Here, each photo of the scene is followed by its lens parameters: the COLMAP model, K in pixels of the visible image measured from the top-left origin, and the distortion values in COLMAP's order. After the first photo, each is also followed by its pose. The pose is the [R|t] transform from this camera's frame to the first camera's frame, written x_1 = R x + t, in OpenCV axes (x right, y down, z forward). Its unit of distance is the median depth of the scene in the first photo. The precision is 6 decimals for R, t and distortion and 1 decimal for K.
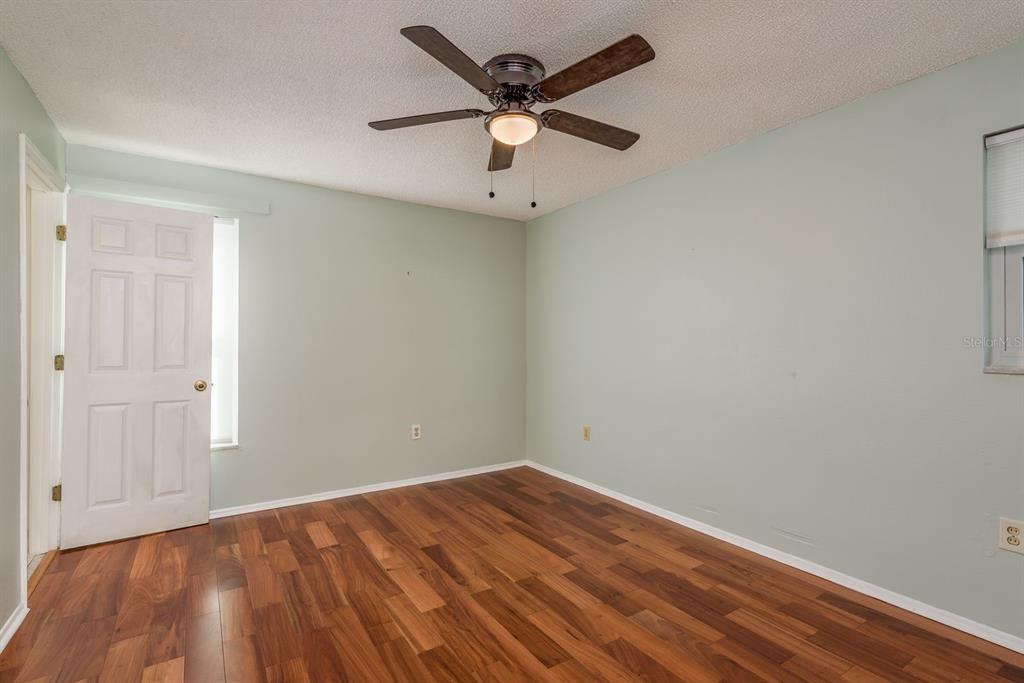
lens RADIAL K [[485.6, 0, 514.6], [0, 485.6, 343.9], [0, 0, 1]] dist [0.017346, -0.000811]
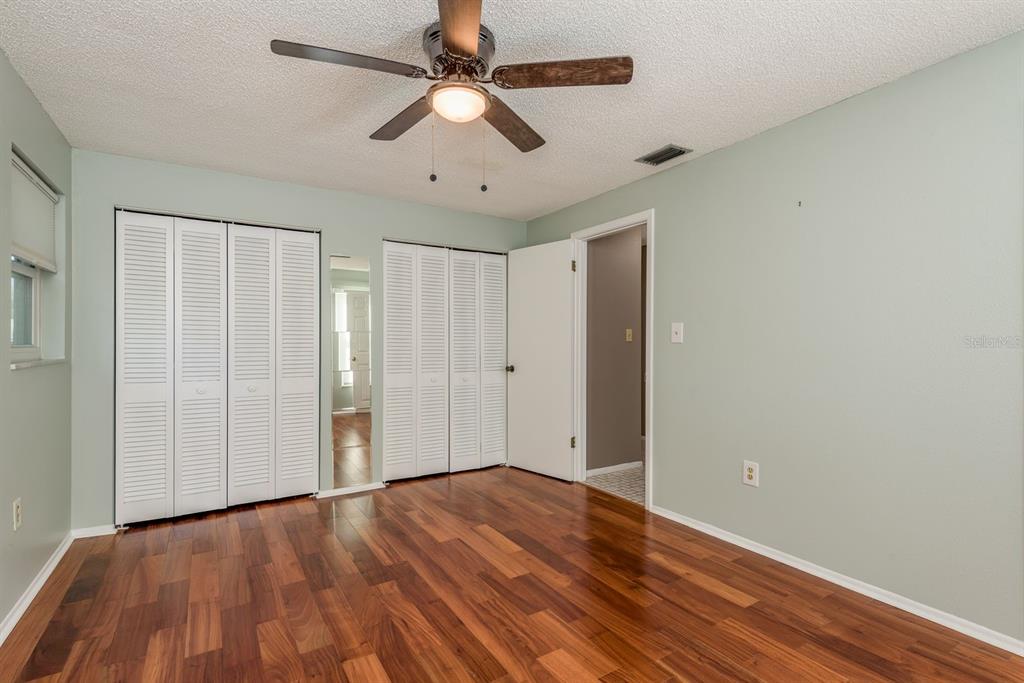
lens RADIAL K [[485.6, 0, 514.6], [0, 485.6, 343.9], [0, 0, 1]] dist [0.017346, -0.000811]
pose [[-0.999896, -0.000308, 0.014449, -0.125230], [-0.000420, 0.999970, -0.007710, 0.011593], [-0.014446, -0.007715, -0.999866, 2.008466]]
